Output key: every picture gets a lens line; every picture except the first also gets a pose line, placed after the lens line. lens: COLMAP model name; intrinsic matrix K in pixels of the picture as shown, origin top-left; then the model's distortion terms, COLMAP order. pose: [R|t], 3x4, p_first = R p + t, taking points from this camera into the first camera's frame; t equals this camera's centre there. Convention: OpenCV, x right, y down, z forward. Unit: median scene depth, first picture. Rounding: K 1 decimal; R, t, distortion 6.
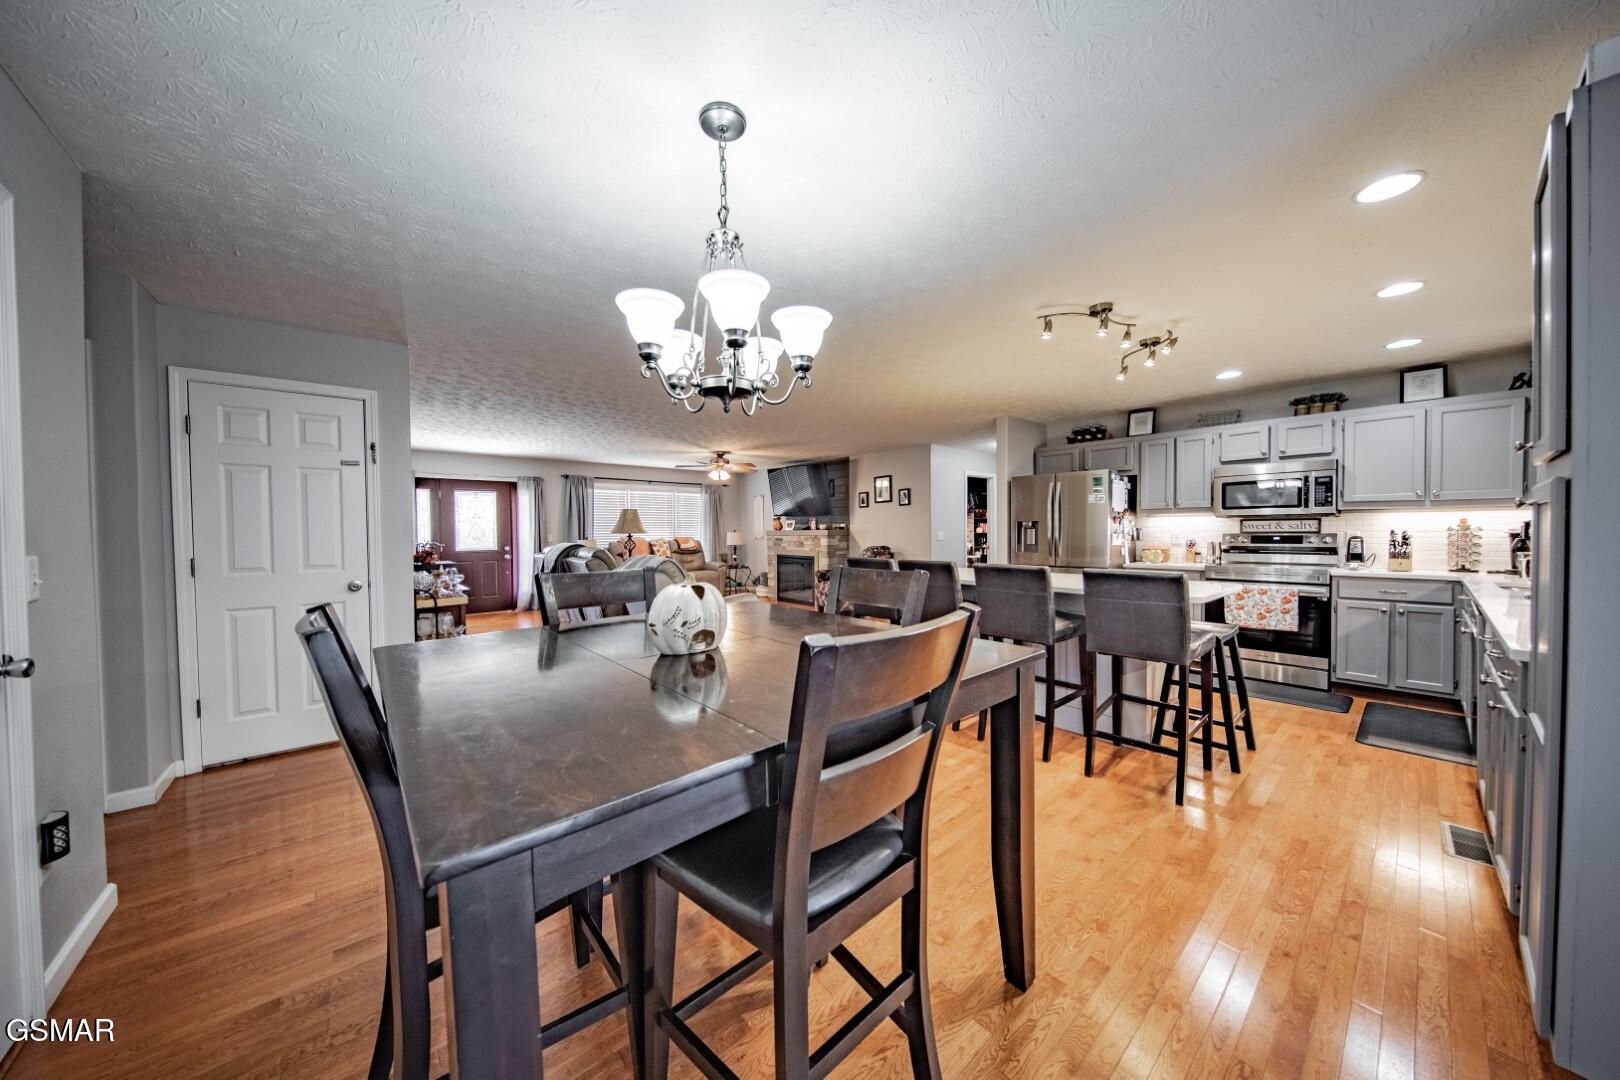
lens RADIAL K [[522.7, 0, 808.1], [0, 522.7, 540.0], [0, 0, 1]] dist [0.000969, -0.003194]
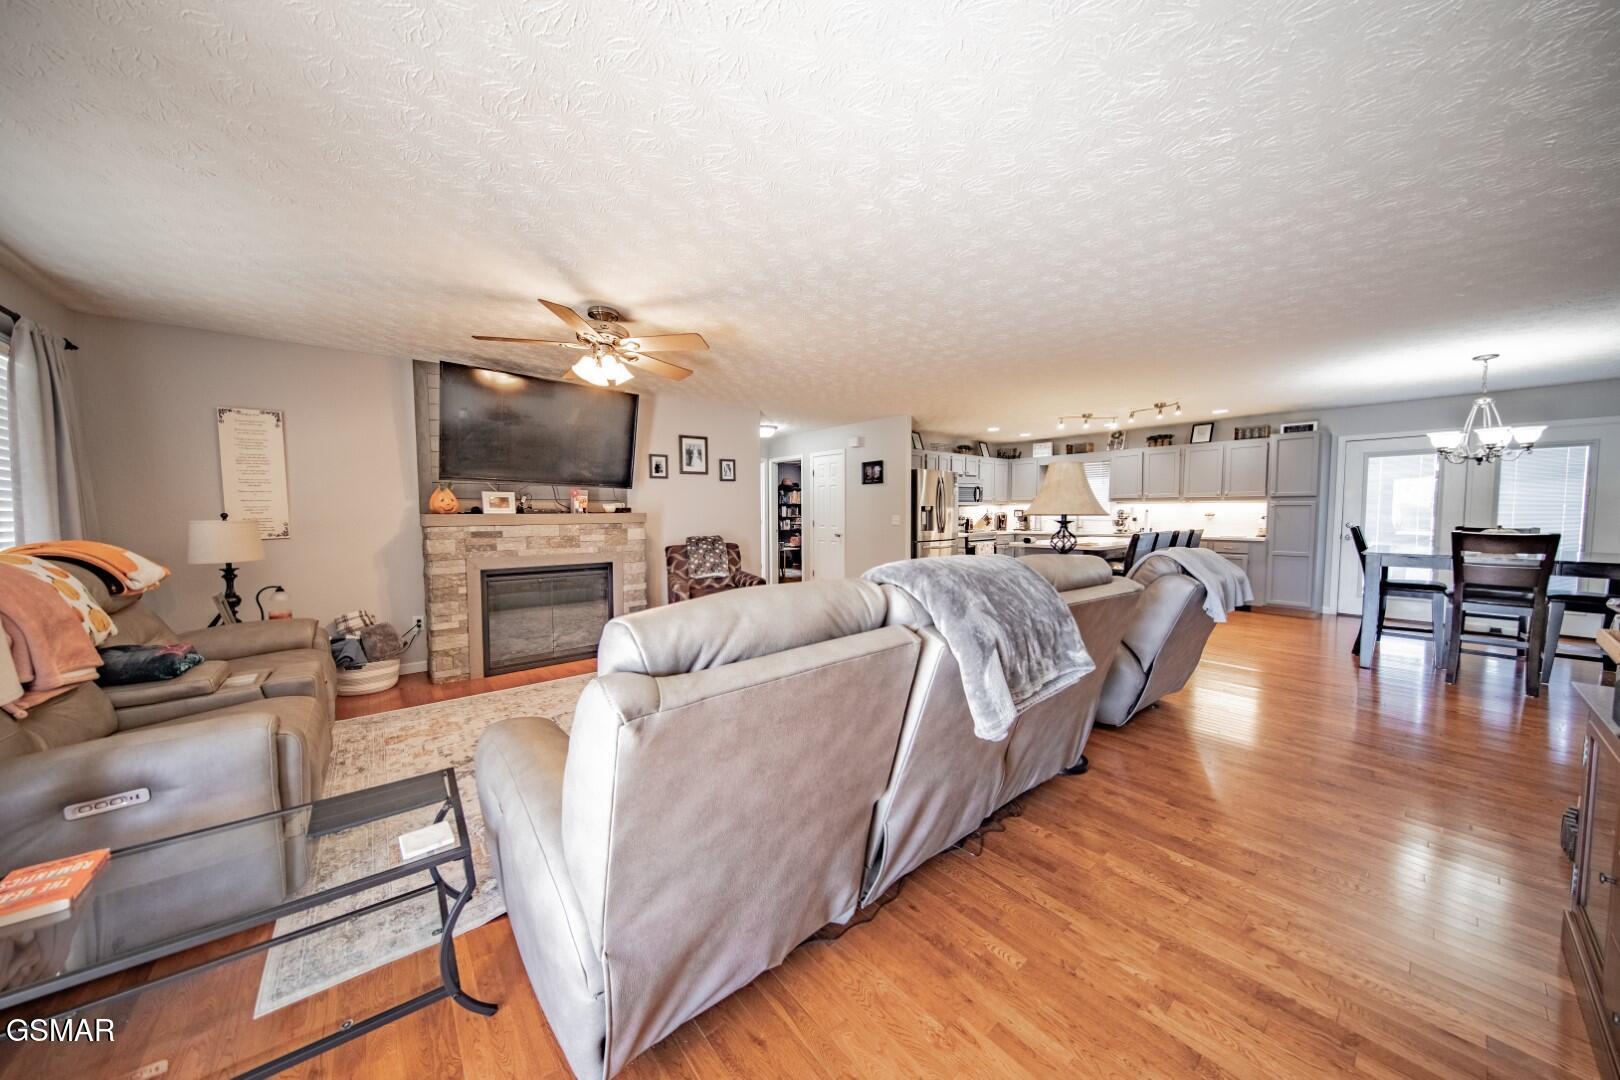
lens RADIAL K [[522.7, 0, 808.1], [0, 522.7, 540.0], [0, 0, 1]] dist [0.000969, -0.003194]
pose [[0.061388, -0.046997, 0.997007, -0.957673], [0.026206, 0.998622, 0.045459, -0.019590], [-0.997770, 0.023337, 0.062536, 1.392362]]
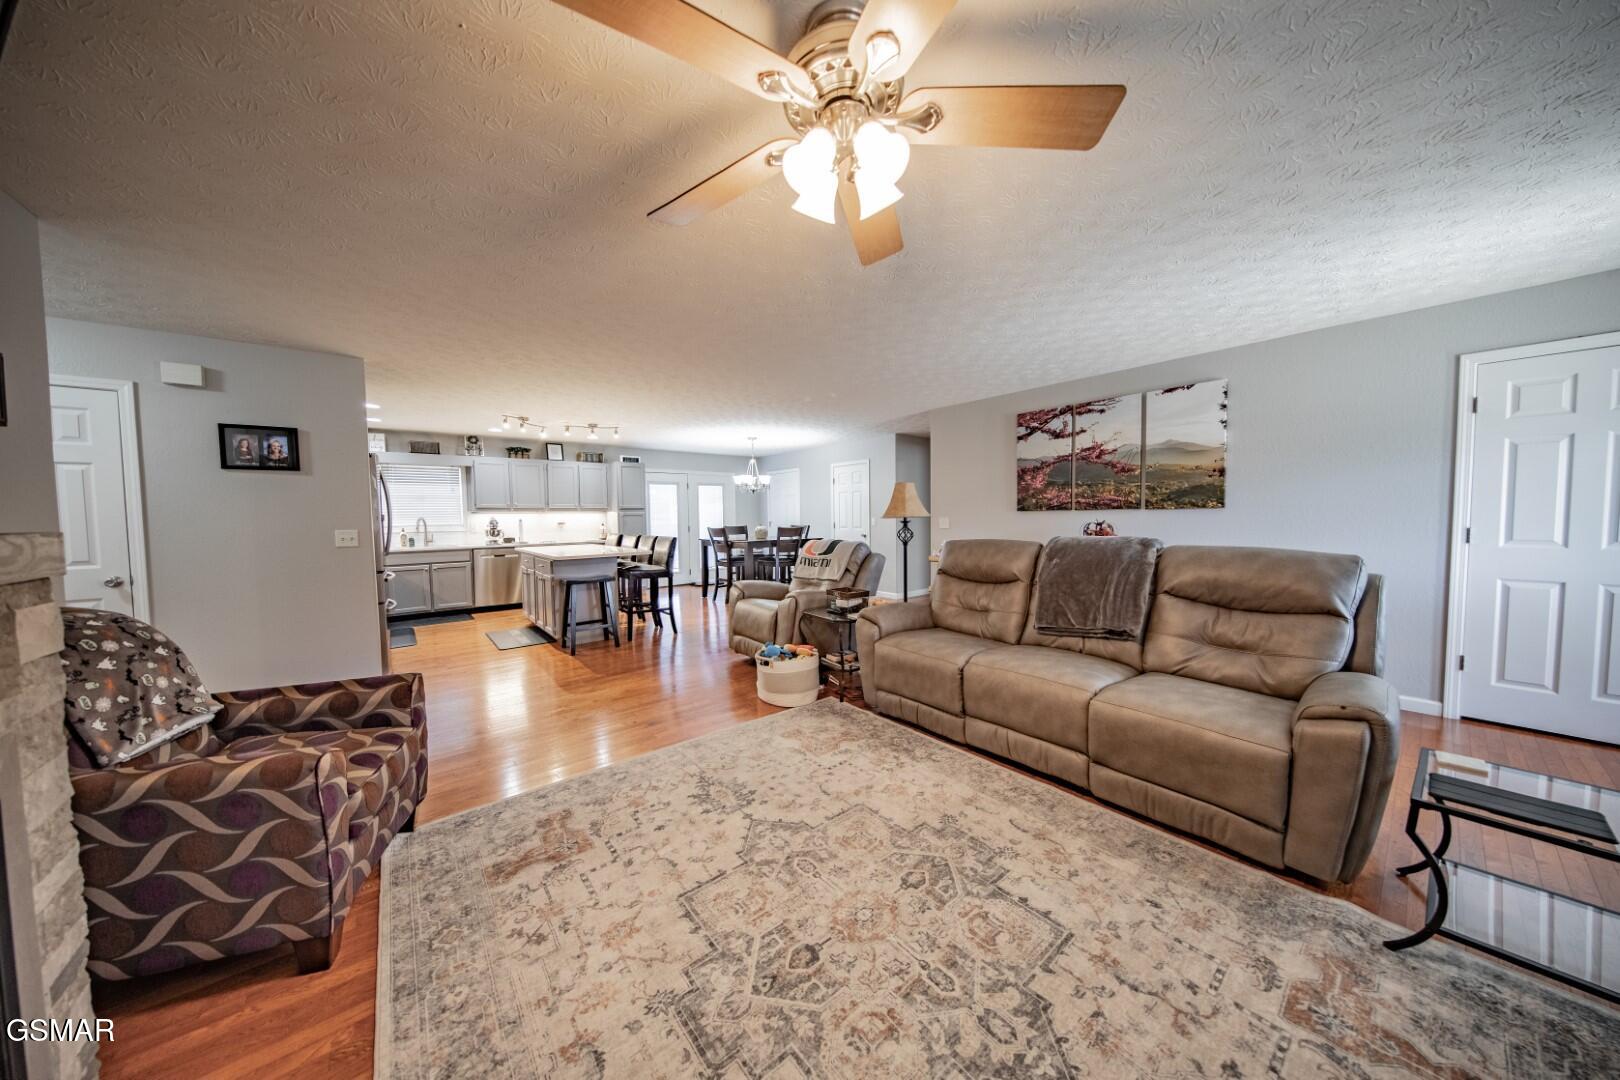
lens RADIAL K [[522.7, 0, 808.1], [0, 522.7, 540.0], [0, 0, 1]] dist [0.000969, -0.003194]
pose [[-0.998652, 0.019070, 0.048270, -0.282045], [0.022378, 0.997370, 0.068941, -0.040650], [-0.046828, 0.069928, -0.996452, 2.006459]]
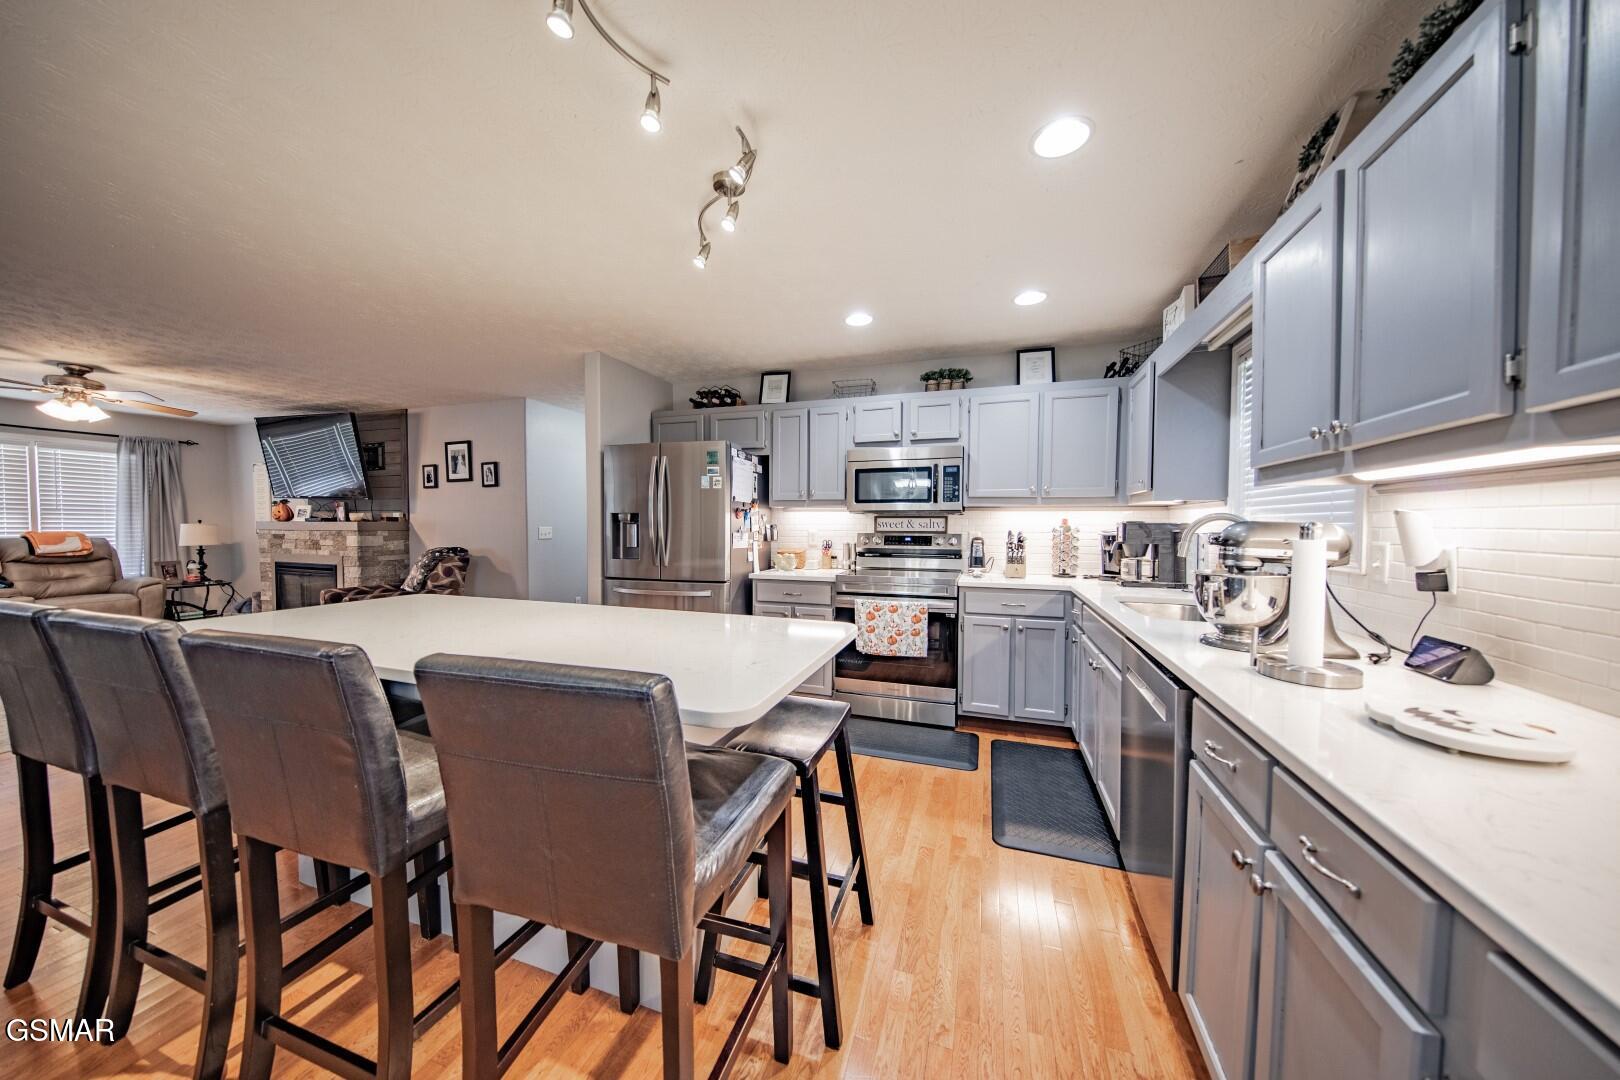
lens RADIAL K [[522.7, 0, 808.1], [0, 522.7, 540.0], [0, 0, 1]] dist [0.000969, -0.003194]
pose [[0.859587, -0.003483, 0.510978, 0.320270], [-0.002511, 0.999936, 0.011039, -0.010344], [-0.510984, -0.010772, 0.859523, 0.349266]]
